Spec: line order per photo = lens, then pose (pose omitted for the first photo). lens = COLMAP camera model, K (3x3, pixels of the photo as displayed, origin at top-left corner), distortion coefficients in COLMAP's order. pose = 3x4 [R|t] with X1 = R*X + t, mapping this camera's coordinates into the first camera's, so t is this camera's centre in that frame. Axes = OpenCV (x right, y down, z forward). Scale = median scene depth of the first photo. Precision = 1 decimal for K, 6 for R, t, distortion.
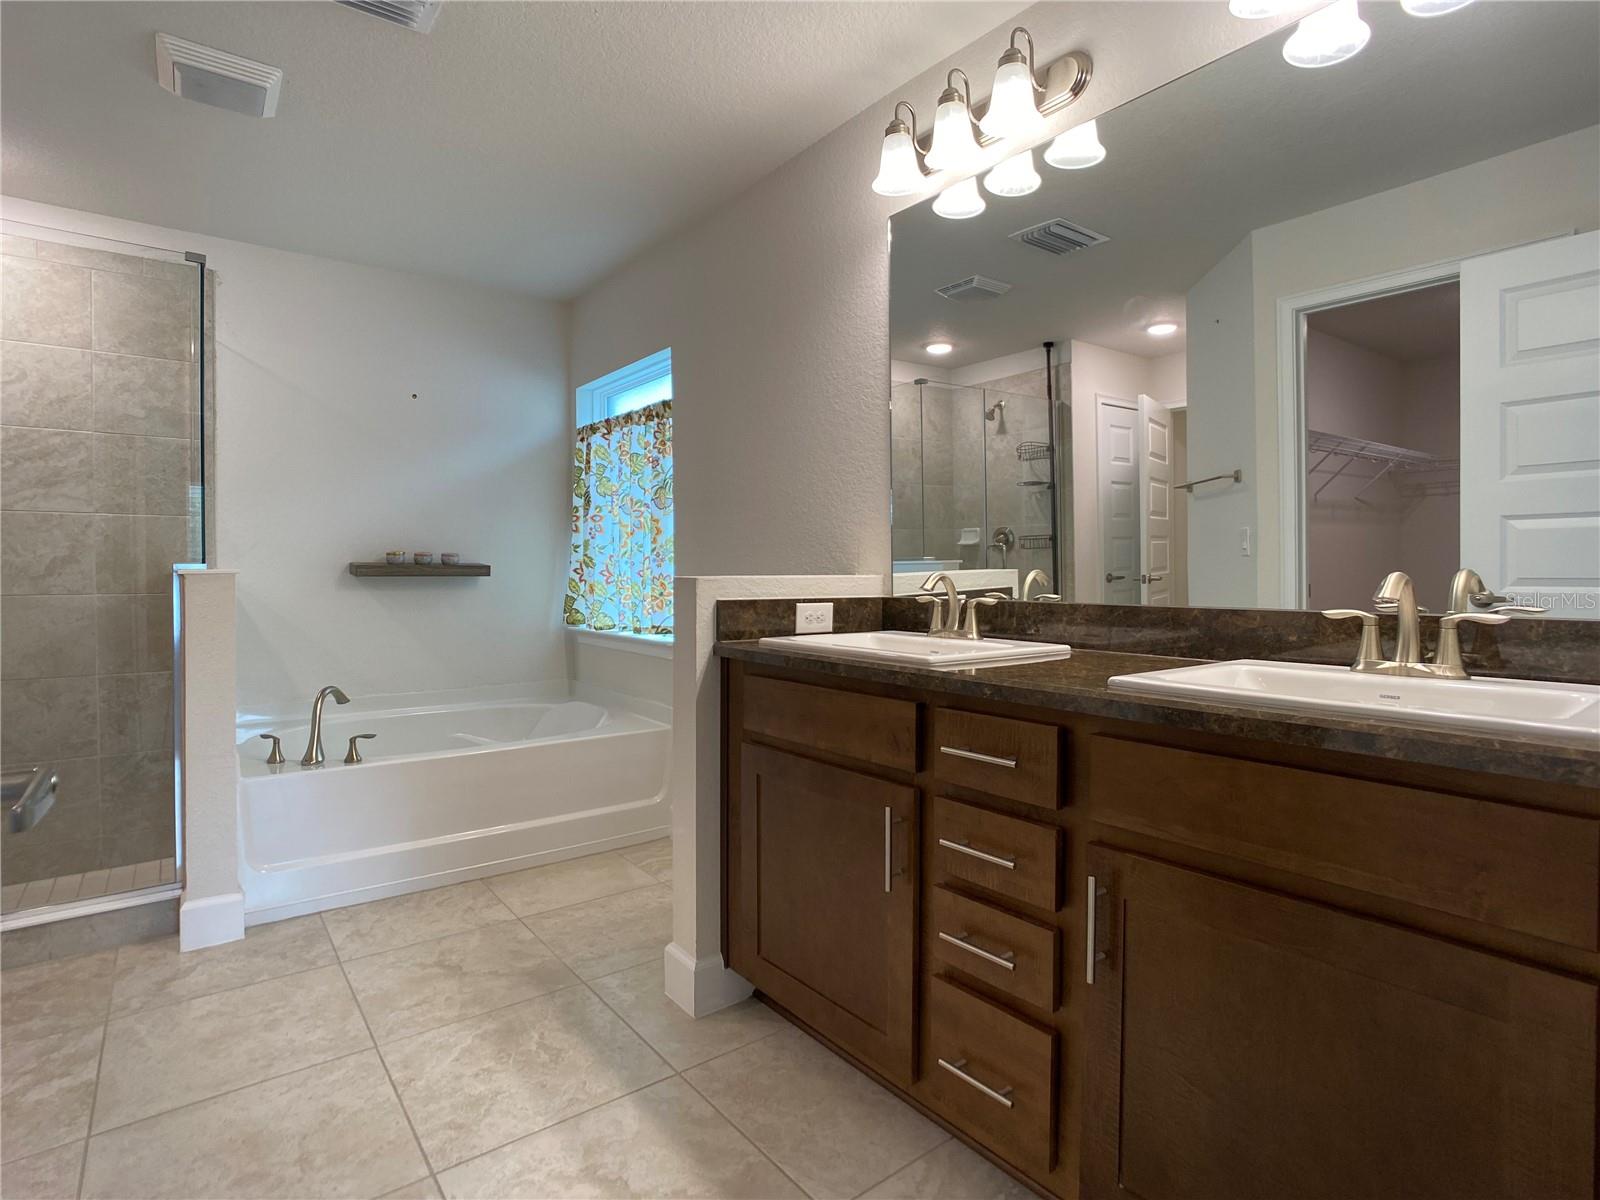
lens RADIAL K [[821.5, 0, 797.6], [0, 821.5, 588.2], [0, 0, 1]] dist [-0.033106, 0.000652]
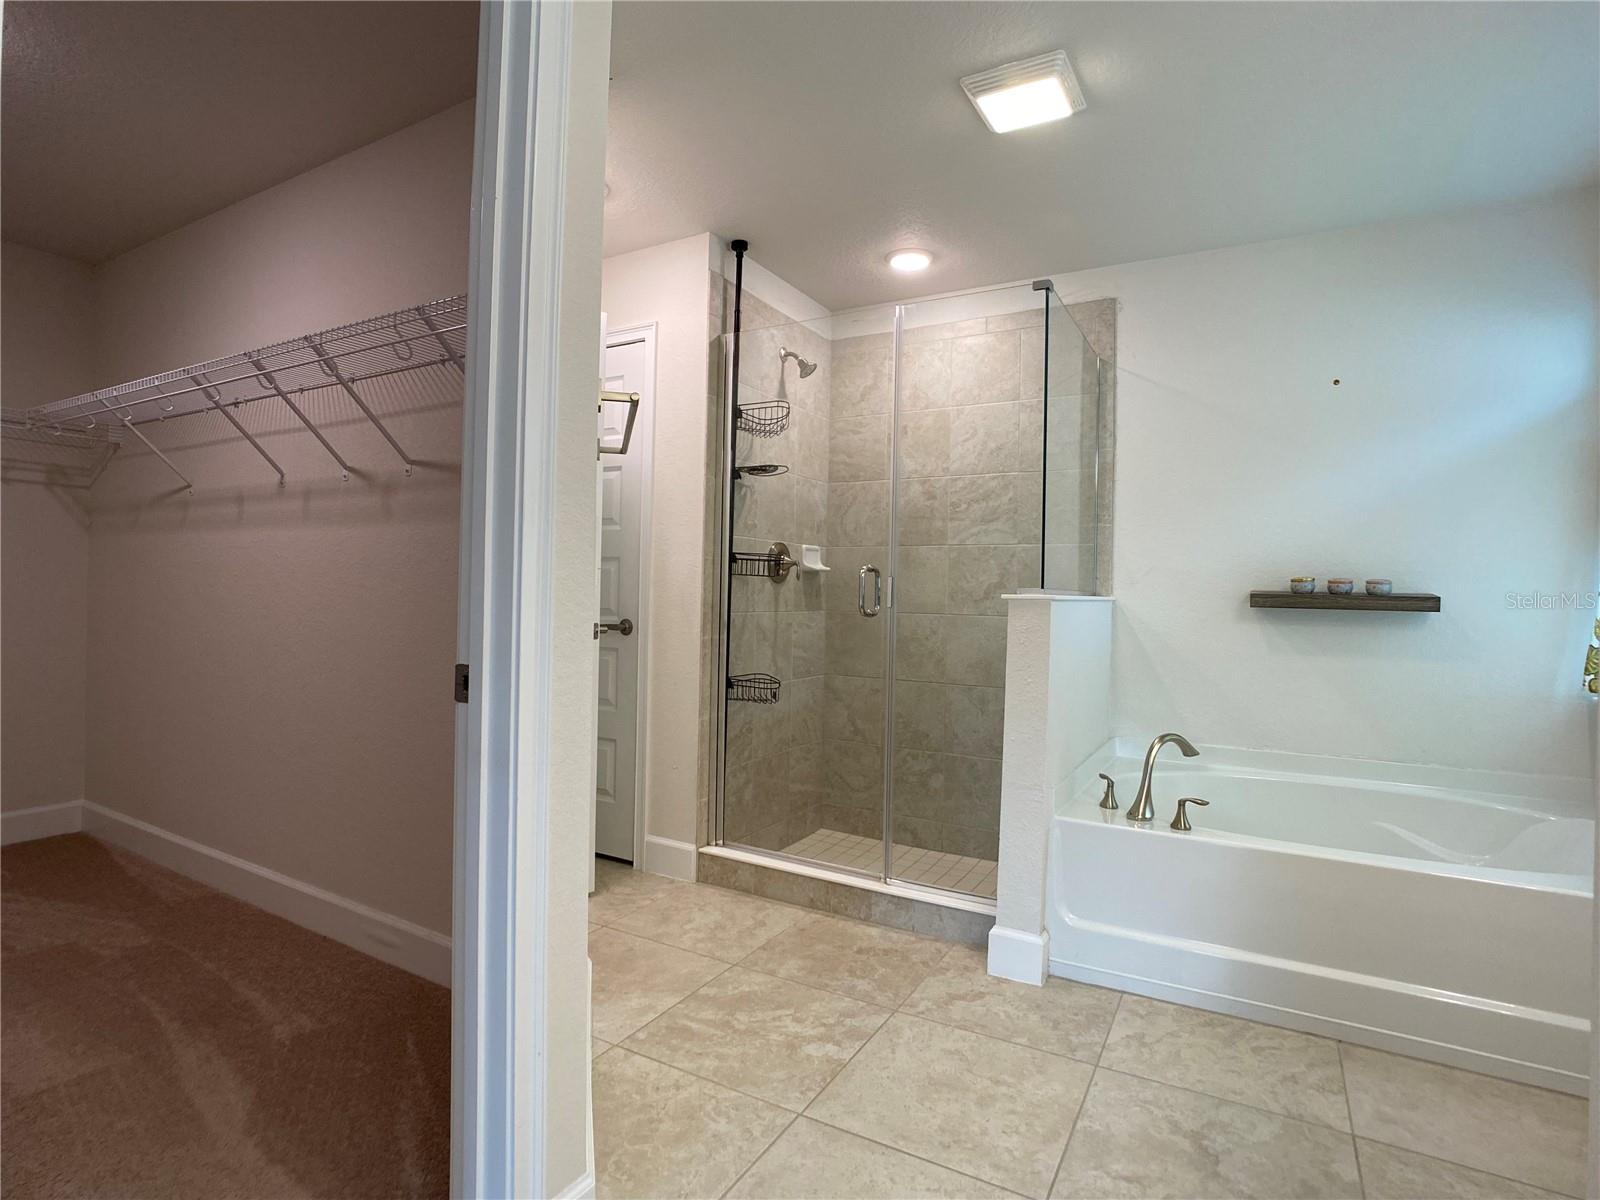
lens RADIAL K [[821.5, 0, 797.6], [0, 821.5, 588.2], [0, 0, 1]] dist [-0.033106, 0.000652]
pose [[0.388017, 0.004741, -0.921640, 0.064480], [-0.038694, 0.999189, -0.011151, -0.007990], [0.920840, 0.039988, 0.387885, 0.282373]]
